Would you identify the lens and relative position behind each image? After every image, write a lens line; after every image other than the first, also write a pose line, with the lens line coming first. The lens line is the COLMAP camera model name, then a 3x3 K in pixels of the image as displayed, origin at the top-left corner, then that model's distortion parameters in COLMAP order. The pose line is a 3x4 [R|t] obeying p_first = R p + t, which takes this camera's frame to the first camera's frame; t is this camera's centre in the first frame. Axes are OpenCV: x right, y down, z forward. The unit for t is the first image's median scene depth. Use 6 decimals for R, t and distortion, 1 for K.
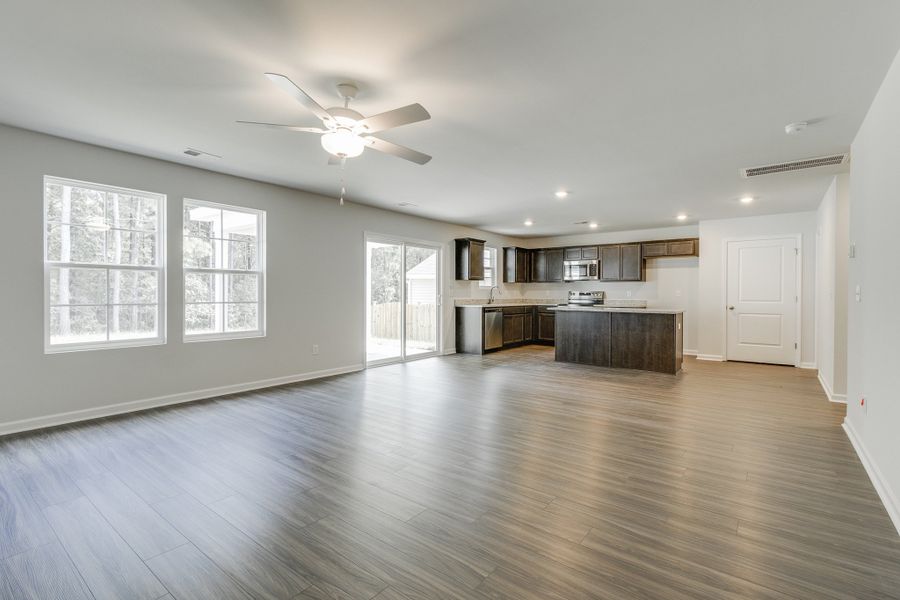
lens RADIAL K [[418.6, 0, 452.3], [0, 418.6, 297.3], [0, 0, 1]] dist [0.009562, 0.000012]
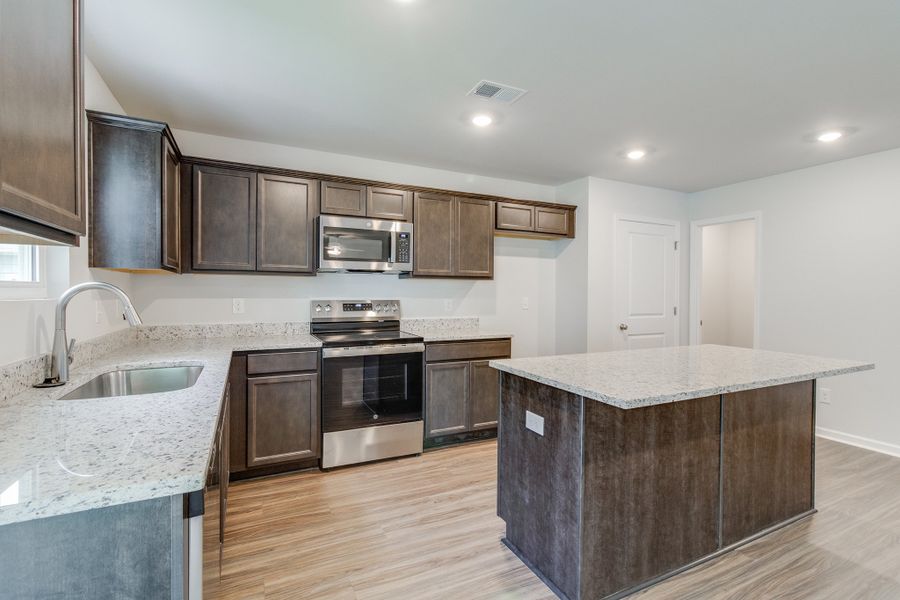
lens RADIAL K [[418.6, 0, 452.3], [0, 418.6, 297.3], [0, 0, 1]] dist [0.009562, 0.000012]
pose [[0.432888, -0.012595, 0.901360, 0.003176], [0.004260, 0.999920, 0.011926, -0.023719], [-0.901438, -0.001323, 0.432907, 0.822424]]
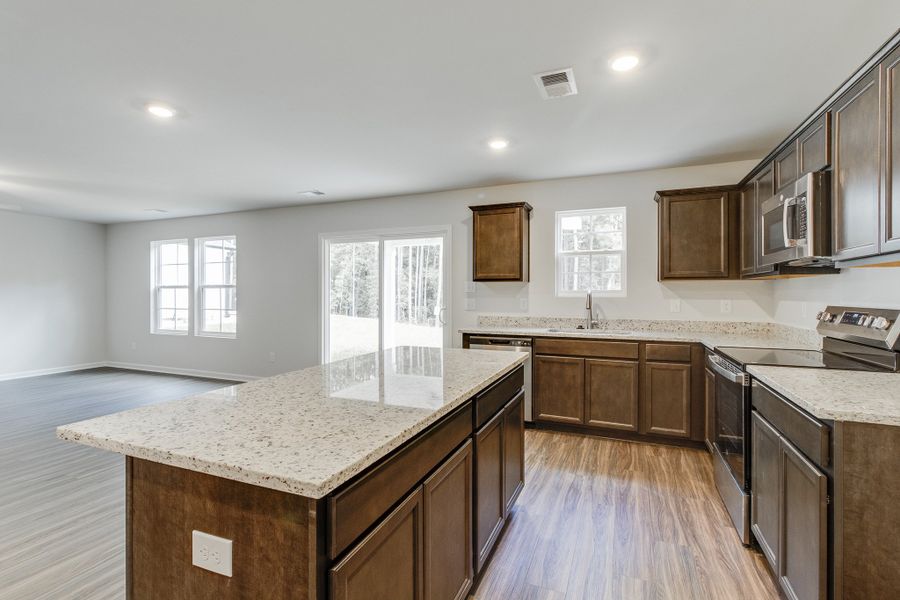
lens RADIAL K [[414.5, 0, 450.9], [0, 414.5, 295.5], [0, 0, 1]] dist [0.005649, 0.000321]
pose [[0.262782, -0.000442, -0.964855, 0.534819], [-0.007912, 0.999965, -0.002613, -0.020625], [0.964823, 0.008321, 0.262770, 0.781361]]
